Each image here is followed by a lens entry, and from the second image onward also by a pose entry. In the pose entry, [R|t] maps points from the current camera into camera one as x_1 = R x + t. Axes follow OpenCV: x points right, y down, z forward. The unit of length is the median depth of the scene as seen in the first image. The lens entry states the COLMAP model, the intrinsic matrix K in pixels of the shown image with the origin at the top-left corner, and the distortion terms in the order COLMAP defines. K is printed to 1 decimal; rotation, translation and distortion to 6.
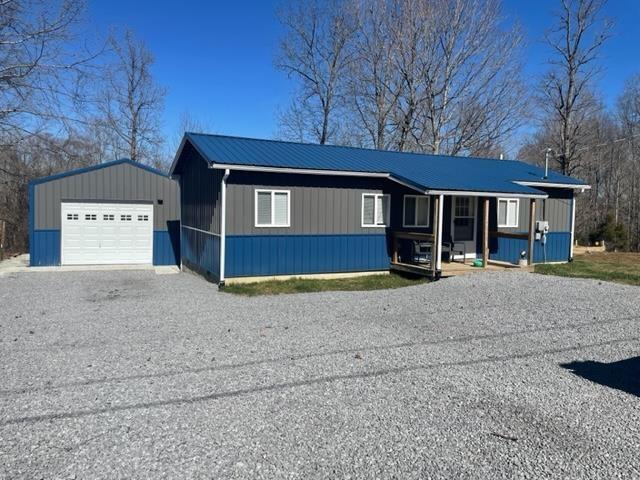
lens RADIAL K [[483.7, 0, 325.0], [0, 483.7, 234.7], [0, 0, 1]] dist [0.077436, -0.104105]
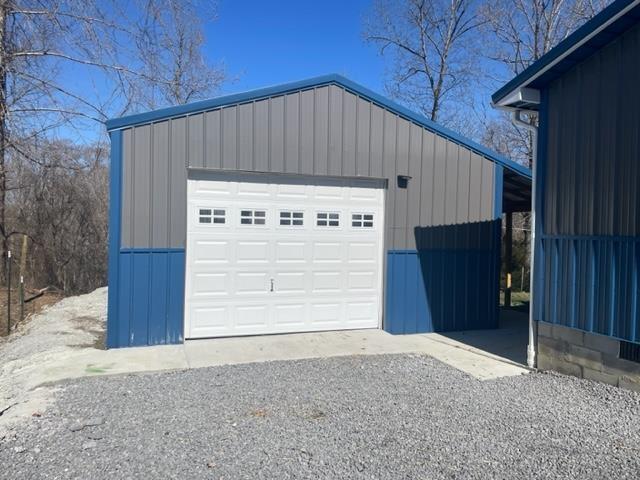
lens RADIAL K [[483.7, 0, 324.7], [0, 483.7, 236.3], [0, 0, 1]] dist [0.077436, -0.104105]
pose [[0.999847, -0.001677, -0.017397, -0.399742], [0.001099, 0.999449, -0.033175, -0.006744], [0.017443, 0.033151, 0.999298, 0.583804]]
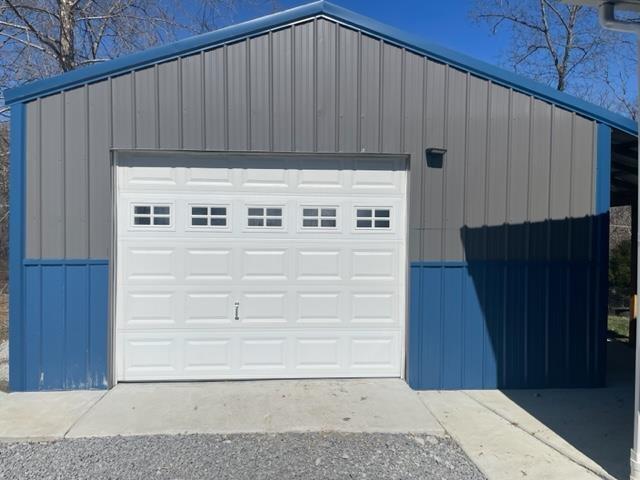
lens RADIAL K [[483.7, 0, 316.3], [0, 483.7, 244.1], [0, 0, 1]] dist [0.077436, -0.104105]
pose [[0.961224, -0.006357, -0.275696, -0.327964], [-0.001594, 0.999589, -0.028606, -0.010865], [0.275765, 0.027936, 0.960819, 0.720091]]
